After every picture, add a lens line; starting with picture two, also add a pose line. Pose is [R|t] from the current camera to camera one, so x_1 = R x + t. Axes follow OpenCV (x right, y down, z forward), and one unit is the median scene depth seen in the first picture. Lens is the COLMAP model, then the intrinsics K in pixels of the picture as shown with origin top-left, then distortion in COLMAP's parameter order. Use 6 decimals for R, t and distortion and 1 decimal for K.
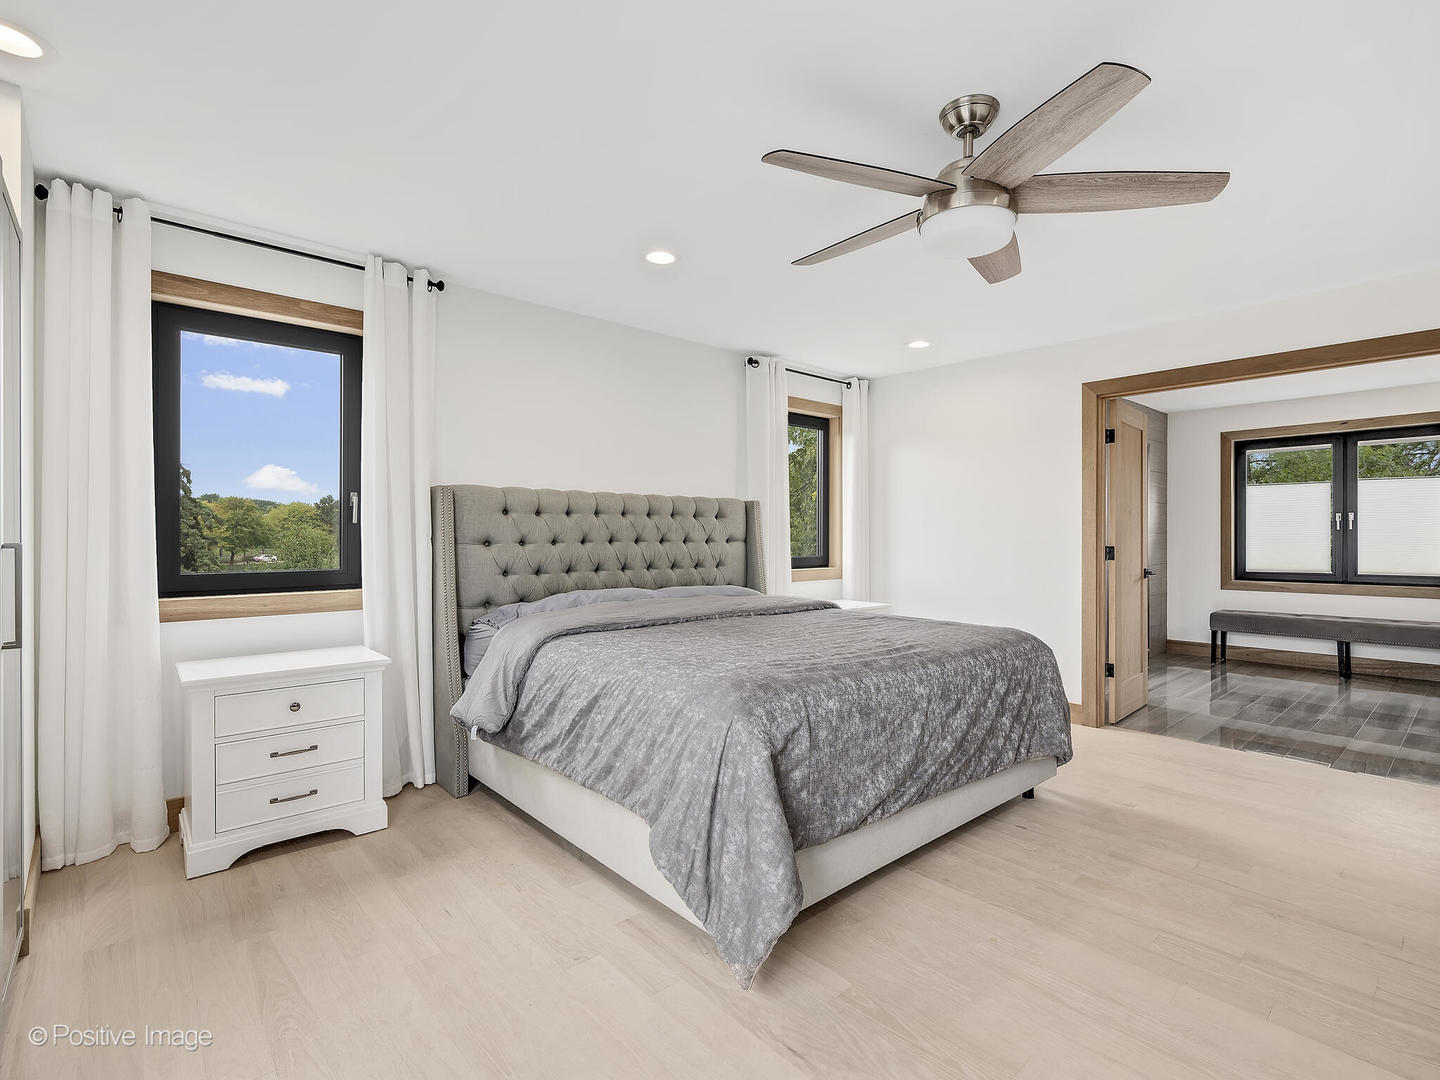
lens RADIAL K [[697.8, 0, 720.0], [0, 697.8, 540.0], [0, 0, 1]] dist [-0.000790, 0.000184]
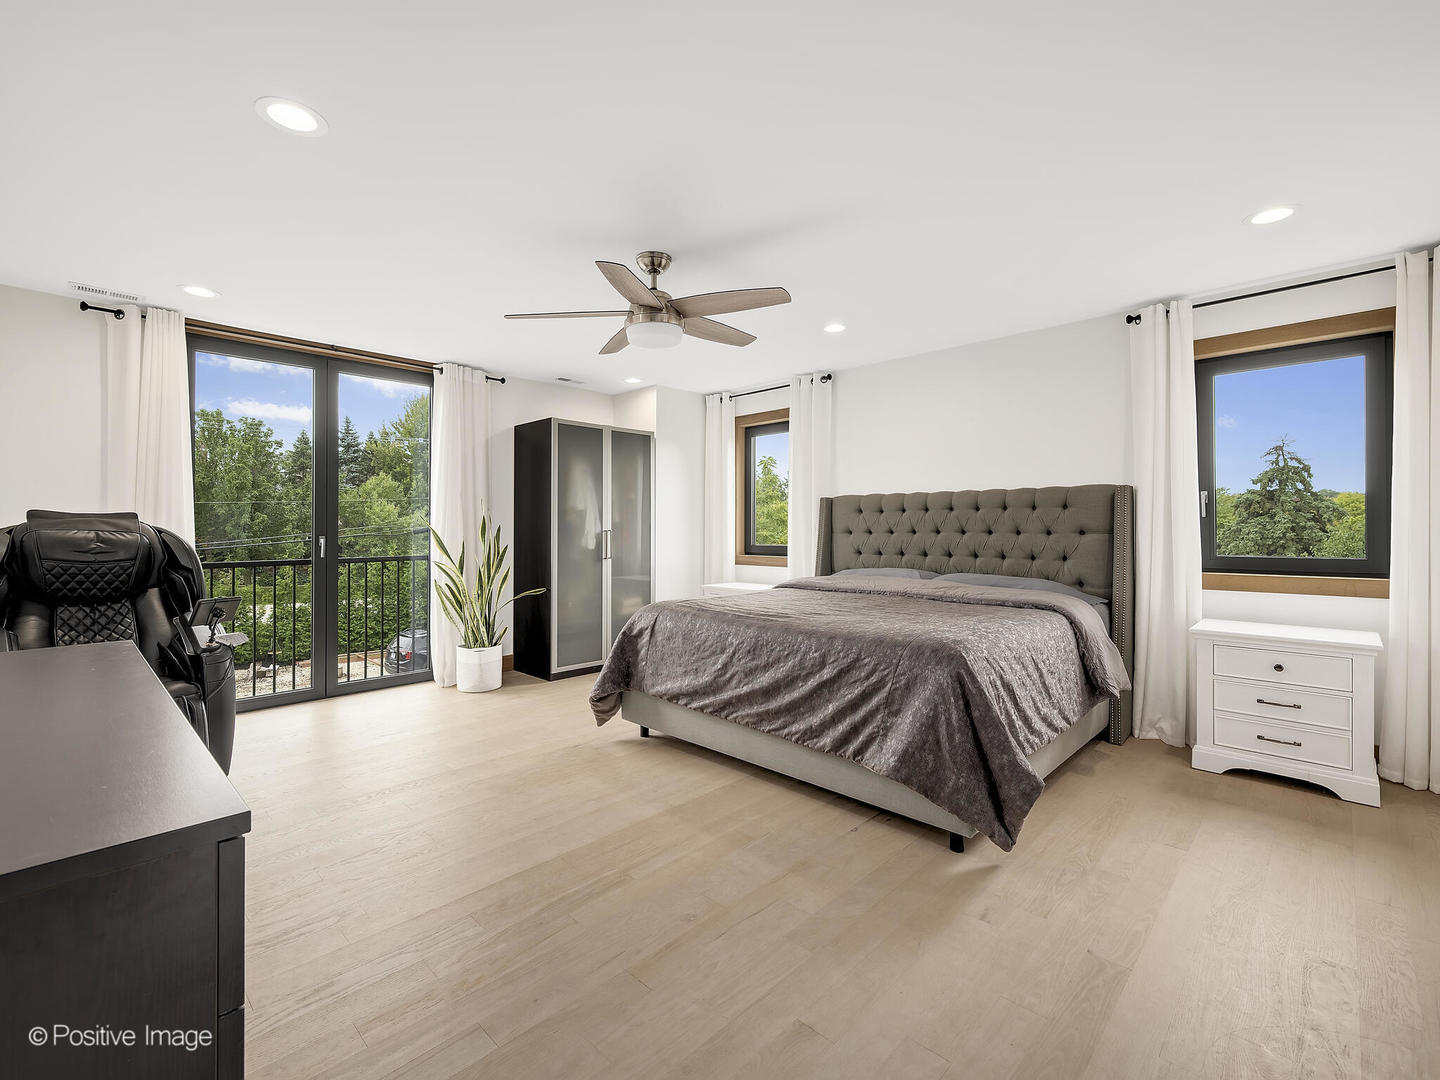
lens RADIAL K [[633.1, 0, 720.0], [0, 633.1, 540.0], [0, 0, 1]] dist [0.000127, 0.000020]
pose [[0.073921, 0.015781, -0.997139, 1.060478], [-0.004225, 0.999871, 0.015511, 0.000200], [0.997255, 0.003067, 0.073978, 0.619642]]
